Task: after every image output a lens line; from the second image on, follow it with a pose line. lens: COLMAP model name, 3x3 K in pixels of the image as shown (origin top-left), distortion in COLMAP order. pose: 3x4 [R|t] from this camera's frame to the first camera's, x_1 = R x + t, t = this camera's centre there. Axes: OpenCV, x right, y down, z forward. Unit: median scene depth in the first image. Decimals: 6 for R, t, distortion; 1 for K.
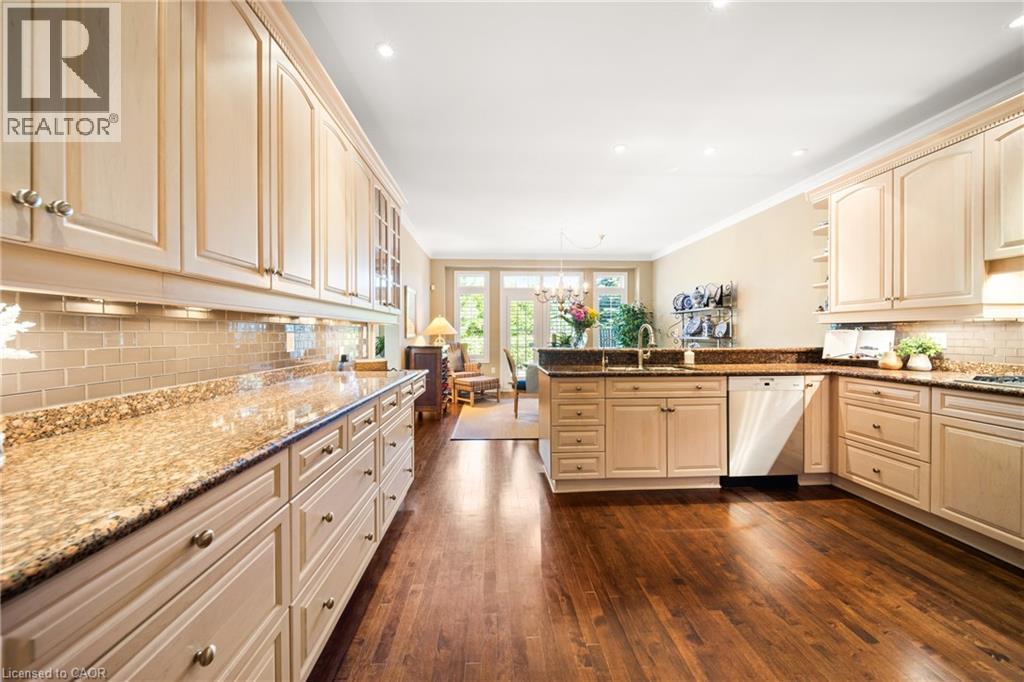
lens RADIAL K [[361.8, 0, 508.8], [0, 361.8, 333.5], [0, 0, 1]] dist [-0.002742, -0.000475]
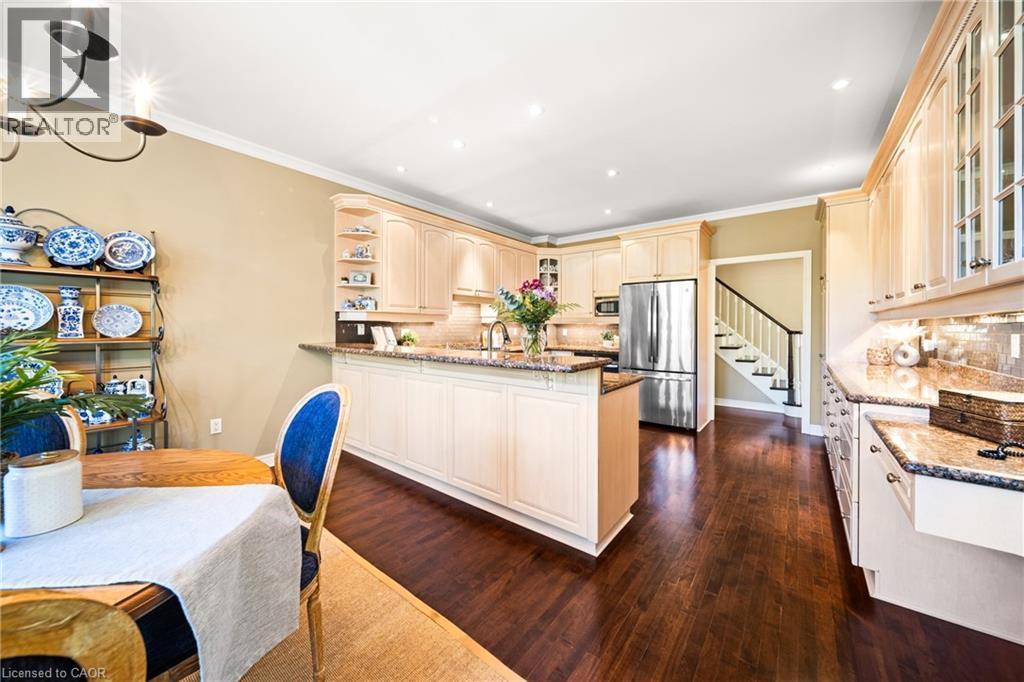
lens RADIAL K [[361.8, 0, 508.8], [0, 361.8, 333.5], [0, 0, 1]] dist [-0.002742, -0.000475]
pose [[-0.747702, -0.011209, 0.663940, -0.226443], [-0.002758, 0.999901, 0.013774, -0.005649], [-0.664029, 0.008468, -0.747659, 1.825065]]
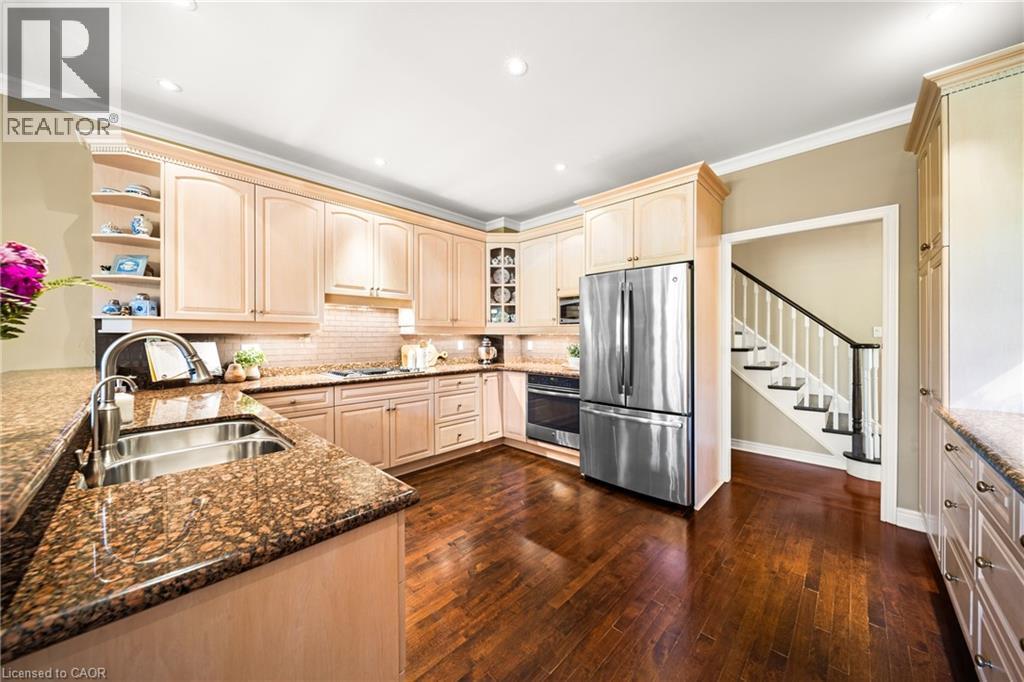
lens RADIAL K [[355.0, 0, 512.3], [0, 355.0, 342.5], [0, 0, 1]] dist [-0.000513, -0.000143]
pose [[-0.682159, -0.007304, 0.731167, -0.157849], [0.002518, 0.999921, 0.012338, -0.018695], [-0.731199, 0.010258, -0.682087, 1.106733]]
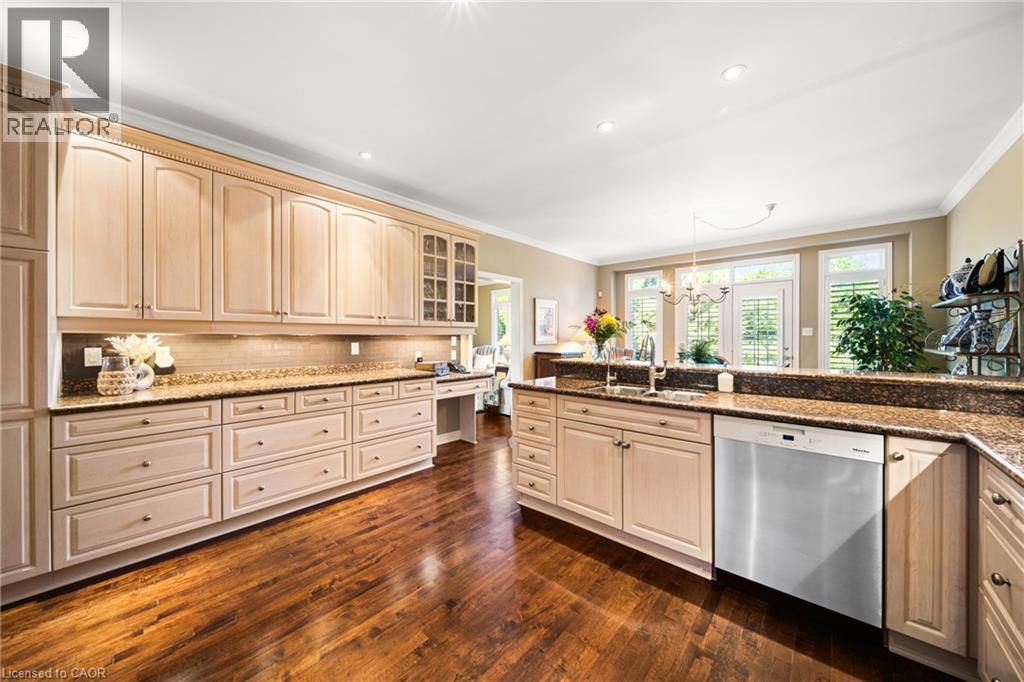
lens RADIAL K [[361.8, 0, 508.8], [0, 361.8, 333.5], [0, 0, 1]] dist [-0.002742, -0.000475]
pose [[0.704609, -0.004818, -0.709580, 0.815533], [0.000482, 0.999980, -0.006311, -0.025605], [0.709596, 0.004104, 0.704597, 0.265933]]
